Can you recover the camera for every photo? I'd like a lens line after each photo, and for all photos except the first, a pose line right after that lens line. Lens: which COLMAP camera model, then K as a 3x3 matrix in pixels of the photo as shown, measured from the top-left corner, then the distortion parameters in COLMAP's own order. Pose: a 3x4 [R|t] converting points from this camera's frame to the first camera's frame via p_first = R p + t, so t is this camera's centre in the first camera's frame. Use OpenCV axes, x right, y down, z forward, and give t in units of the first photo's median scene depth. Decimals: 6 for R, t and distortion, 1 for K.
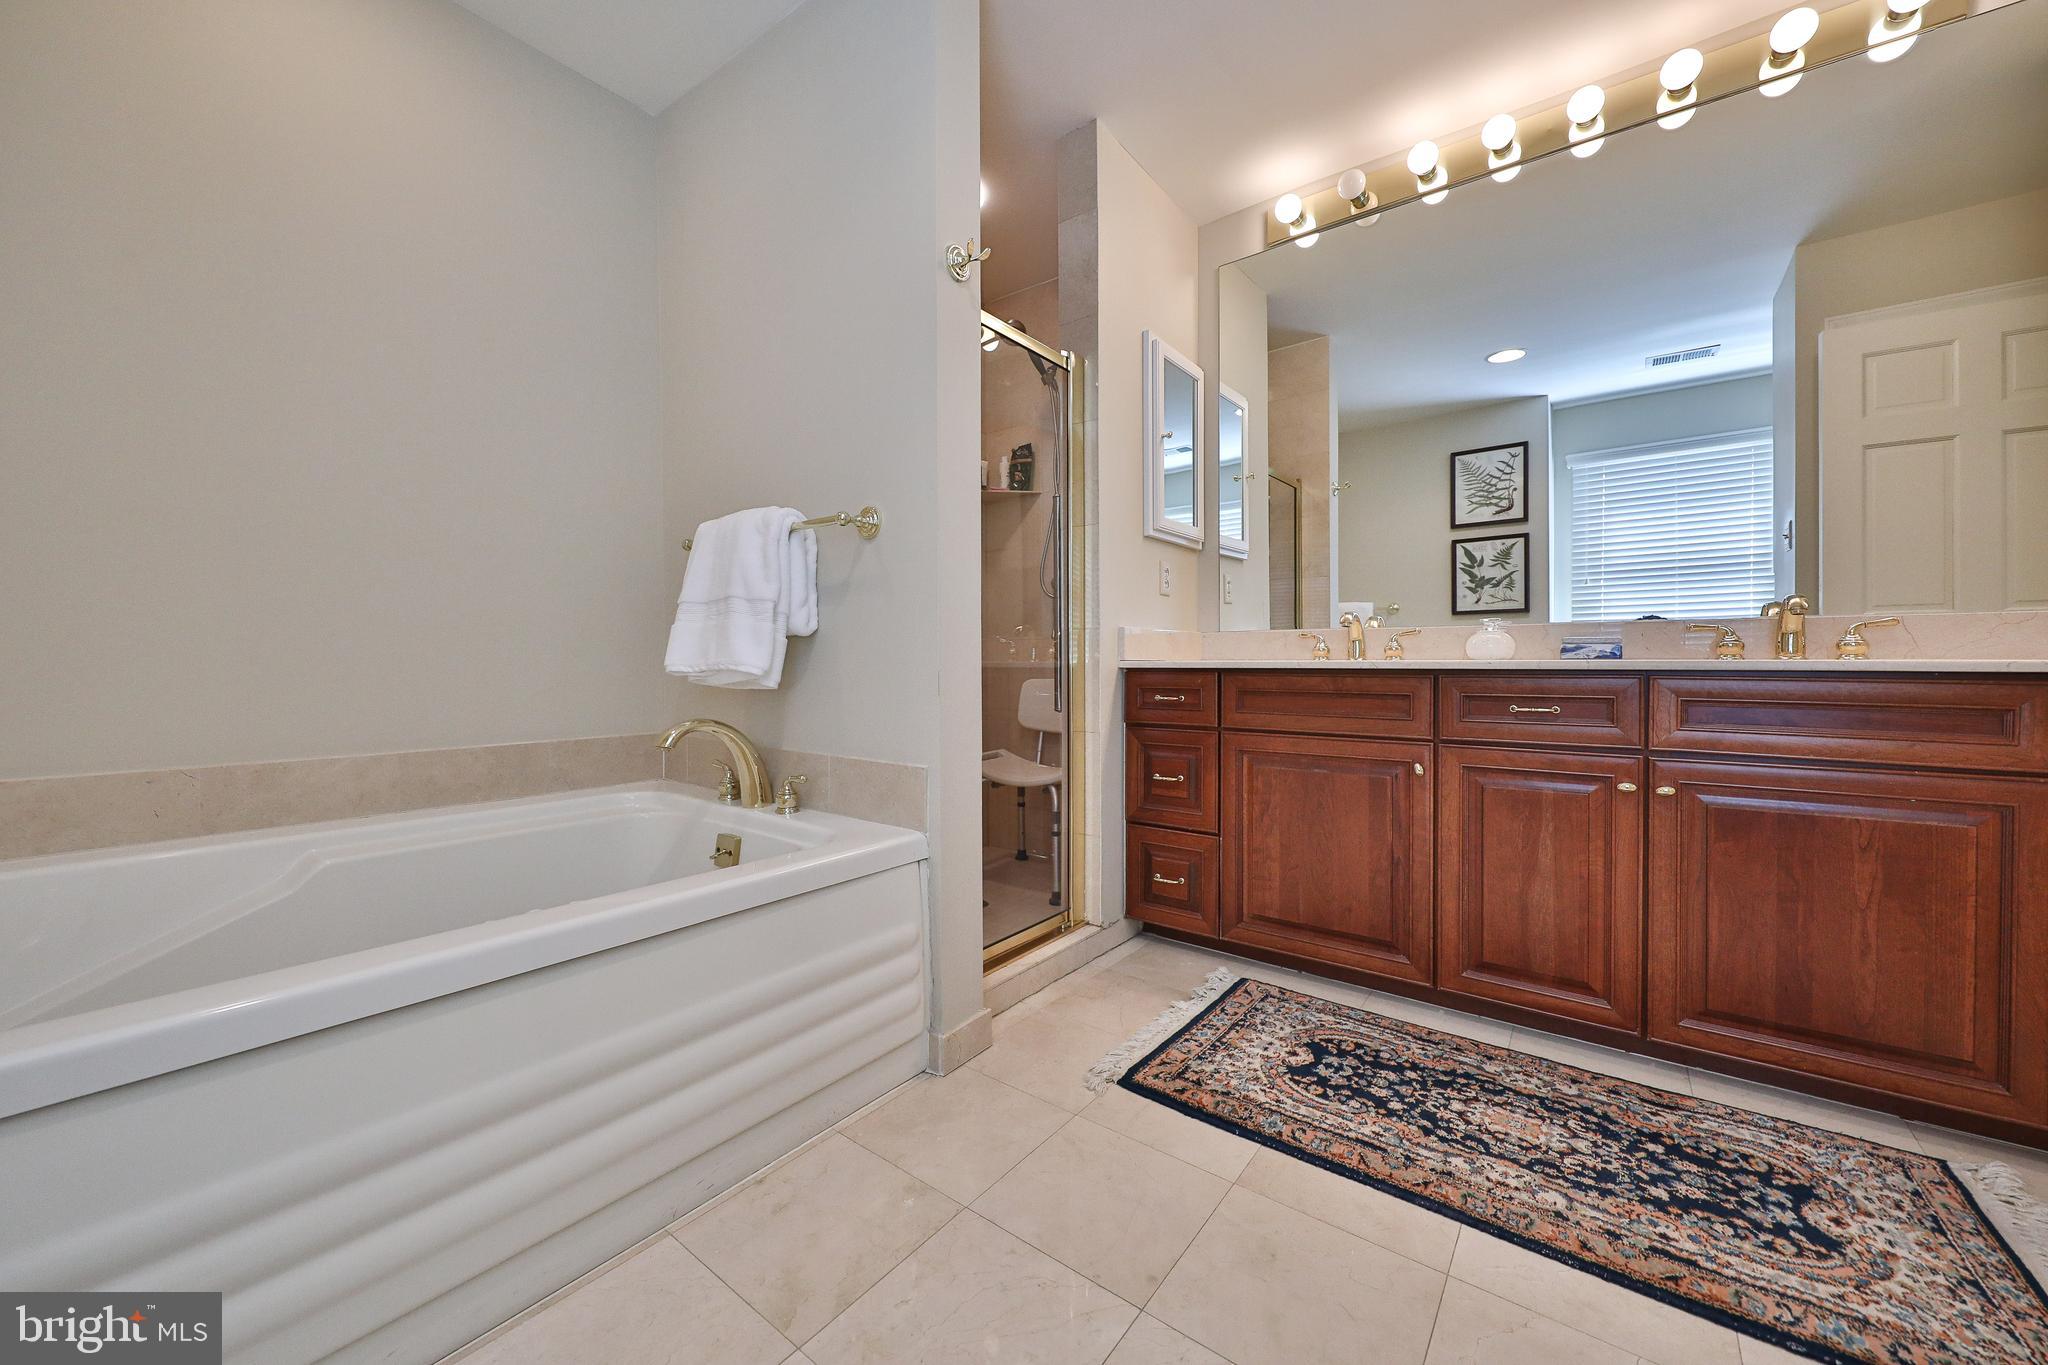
lens RADIAL K [[764.7, 0, 1024.0], [0, 764.7, 682.5], [0, 0, 1]] dist [0.000278, -0.000012]
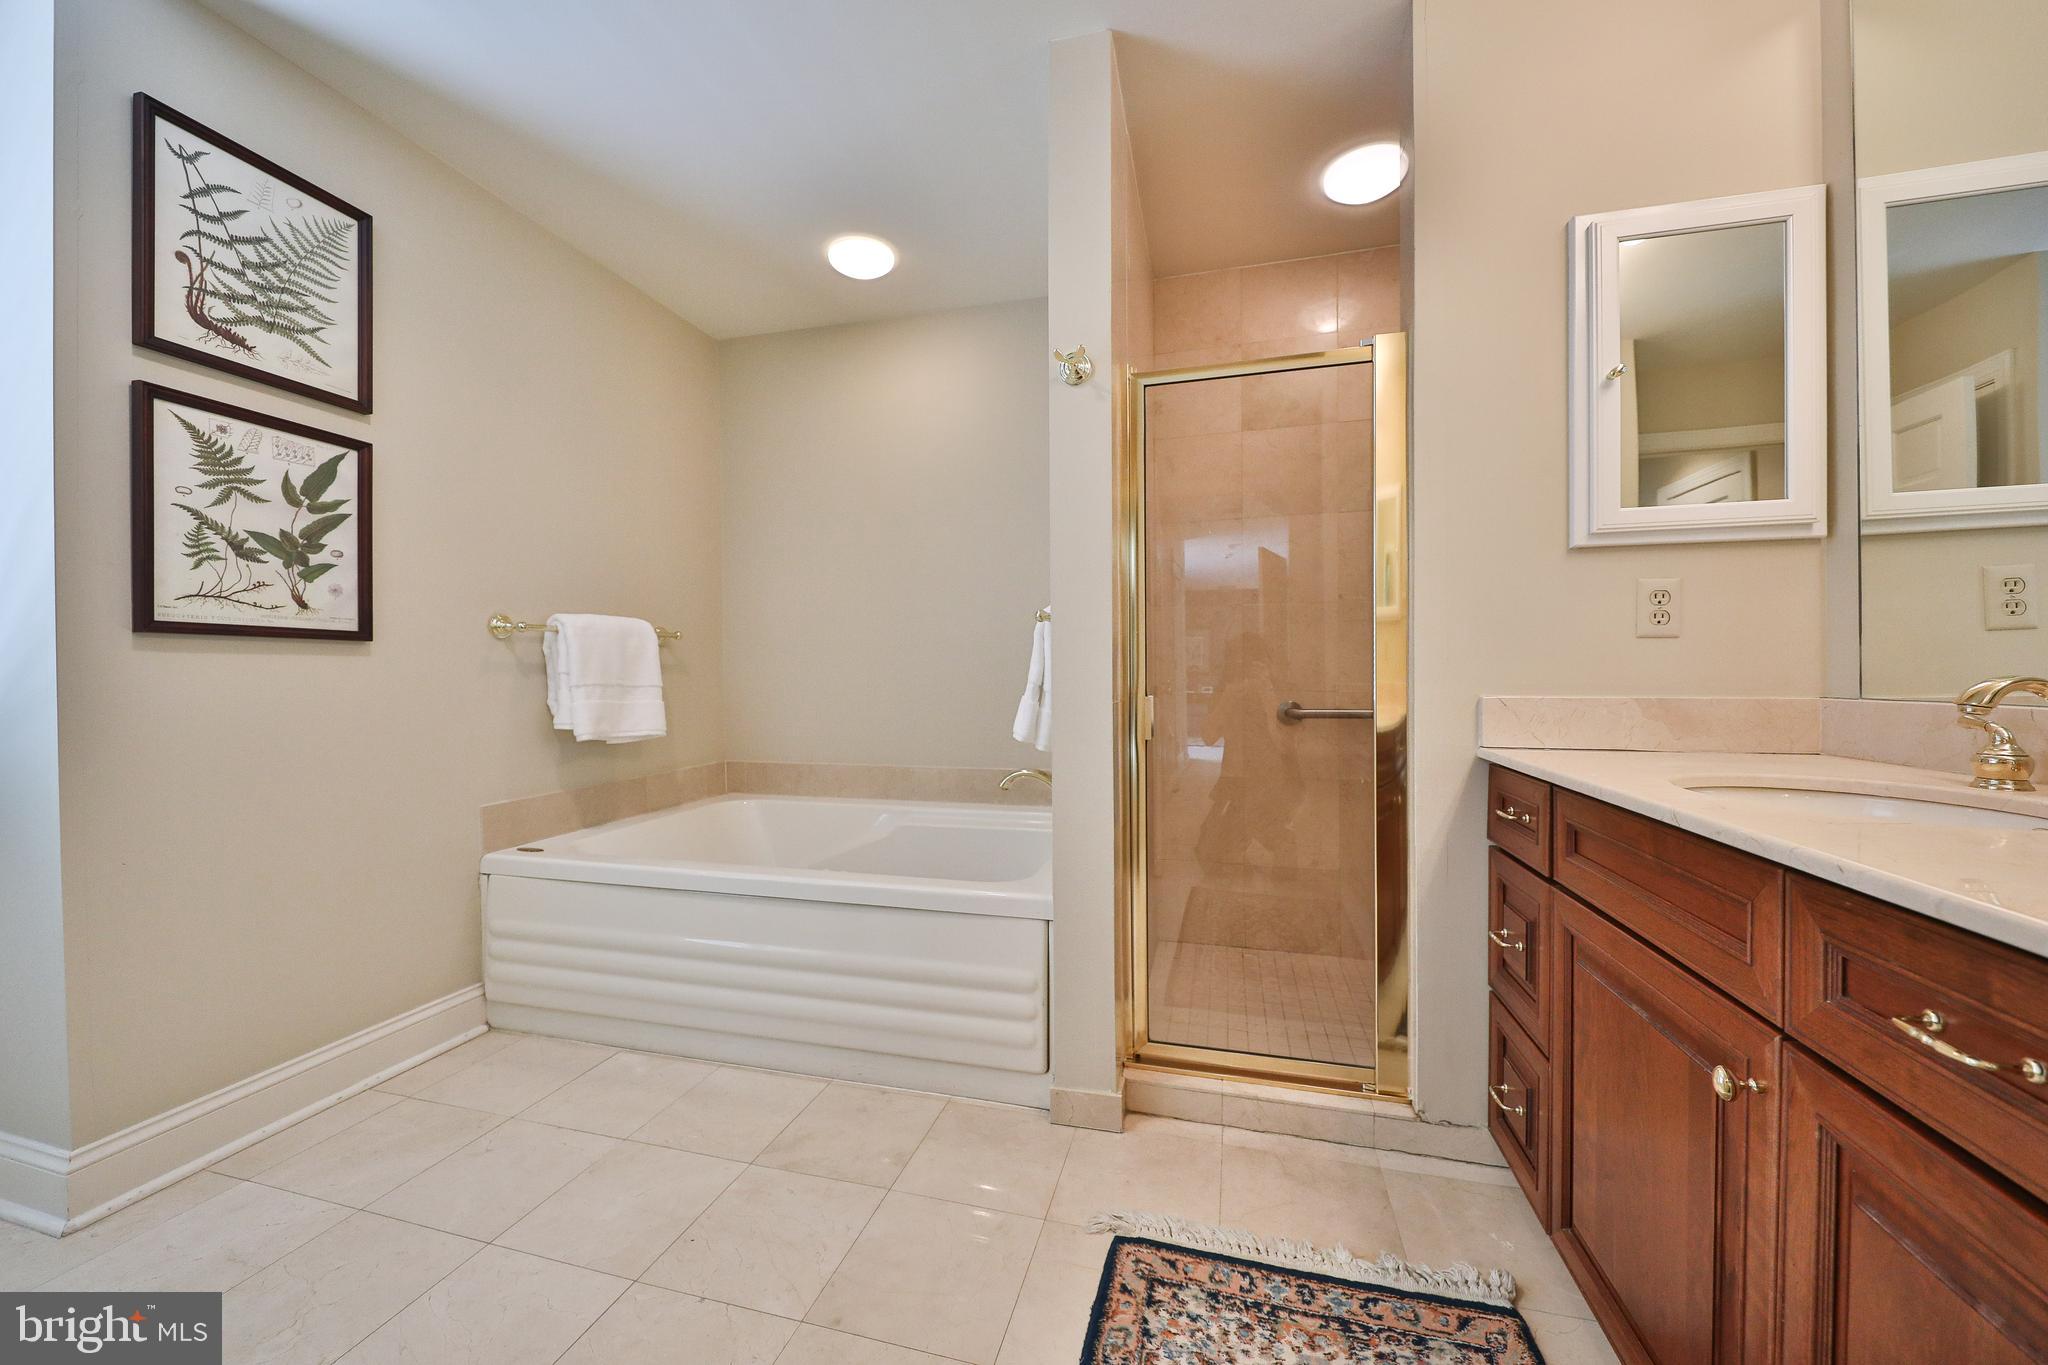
lens RADIAL K [[741.3, 0, 1024.0], [0, 741.3, 682.5], [0, 0, 1]] dist [-0.014099, -0.000082]
pose [[0.376285, 0.010914, -0.926440, 0.791503], [-0.015293, 0.999868, 0.005567, -0.113136], [0.926378, 0.012074, 0.376402, 0.522122]]
